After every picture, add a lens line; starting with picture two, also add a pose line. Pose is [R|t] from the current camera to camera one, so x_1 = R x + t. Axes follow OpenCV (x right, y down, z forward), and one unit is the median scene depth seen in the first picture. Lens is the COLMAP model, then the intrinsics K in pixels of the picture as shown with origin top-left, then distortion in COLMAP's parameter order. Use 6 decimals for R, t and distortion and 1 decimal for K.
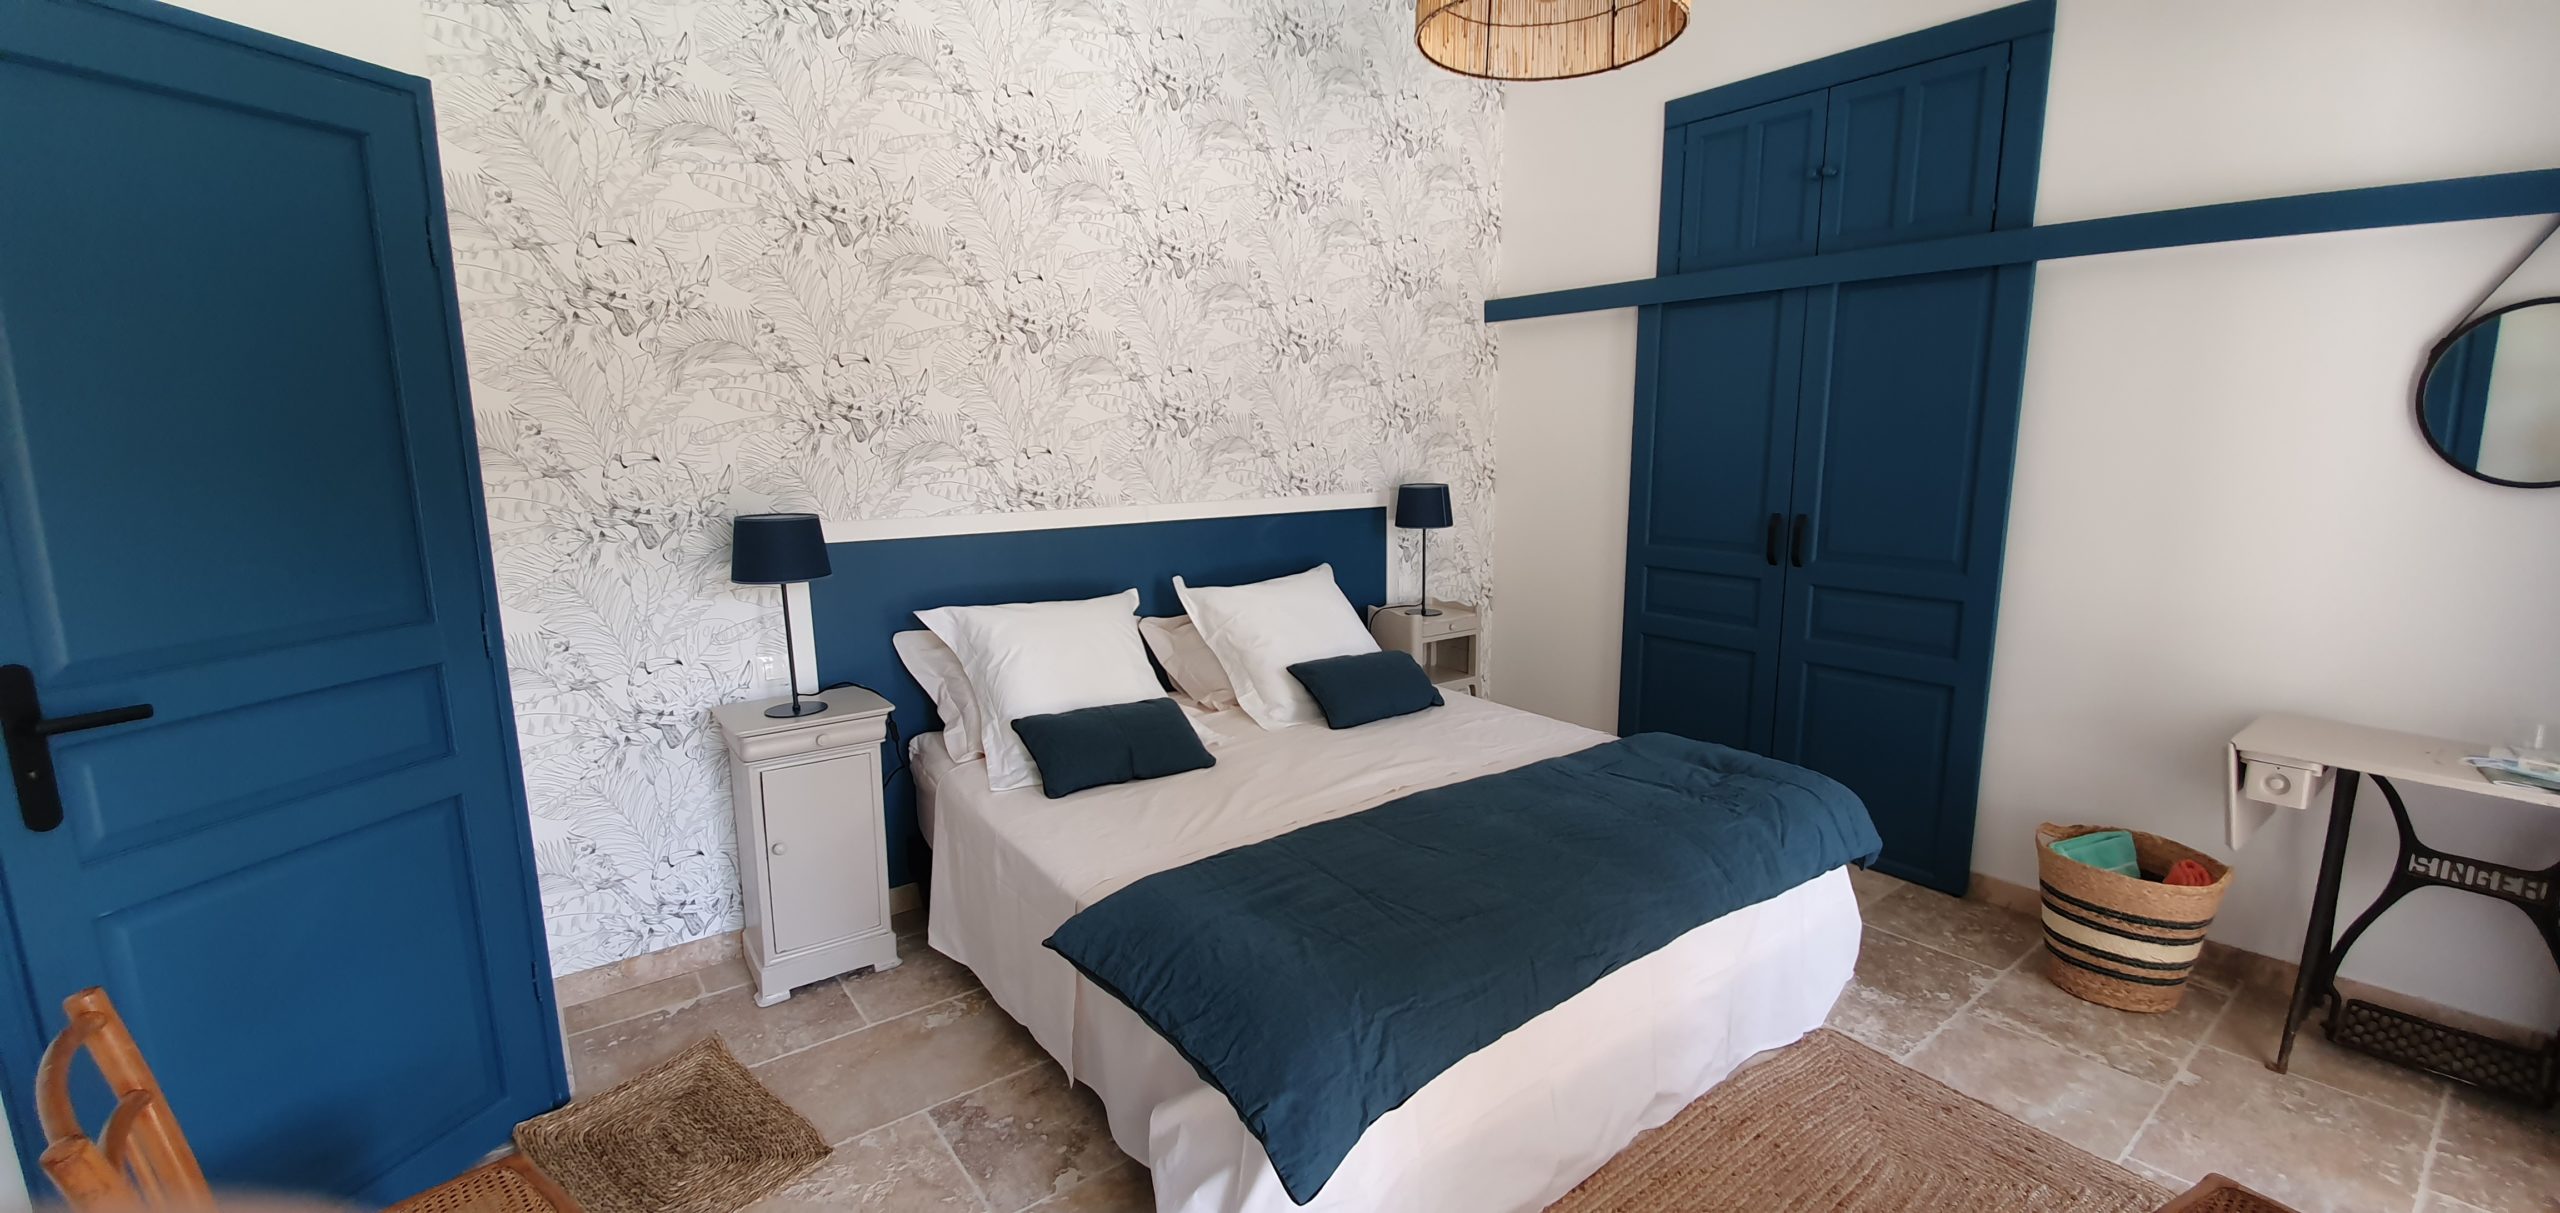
lens RADIAL K [[1070.0, 0, 1298.1], [0, 1070.0, 561.2], [0, 0, 1]] dist [0.043716, -0.030403]
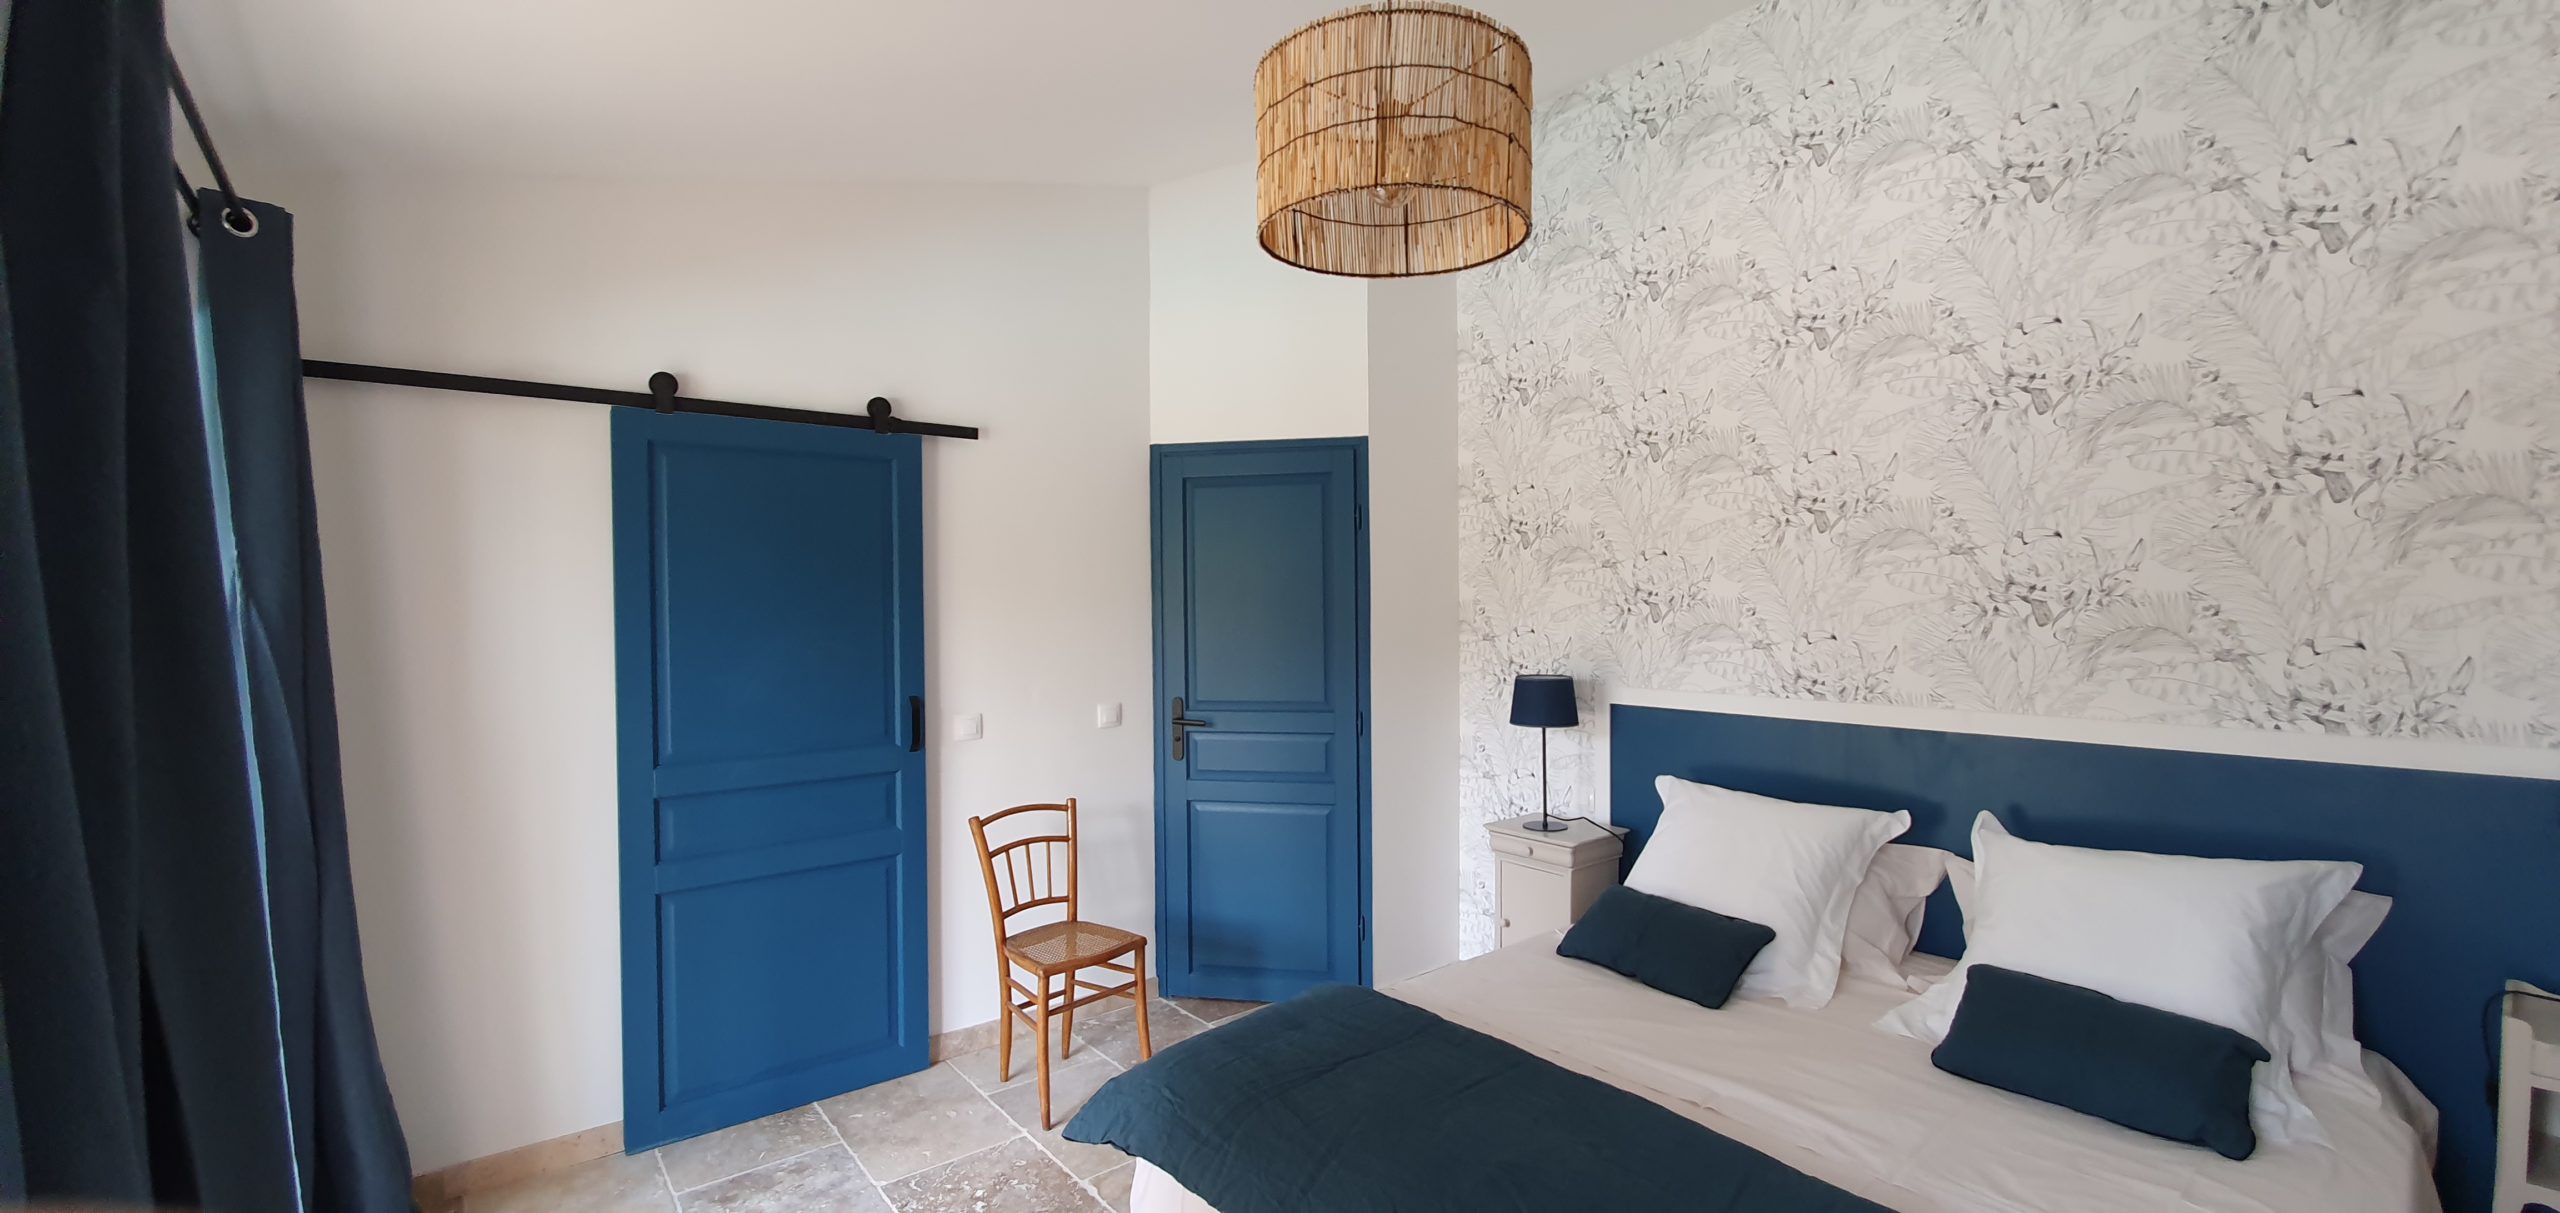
lens RADIAL K [[1070.0, 0, 1298.1], [0, 1070.0, 561.2], [0, 0, 1]] dist [0.043716, -0.030403]
pose [[0.017930, -0.039062, -0.999076, 0.687077], [-0.123935, 0.991443, -0.040988, -0.073210], [0.992128, 0.124555, 0.012935, 0.535187]]
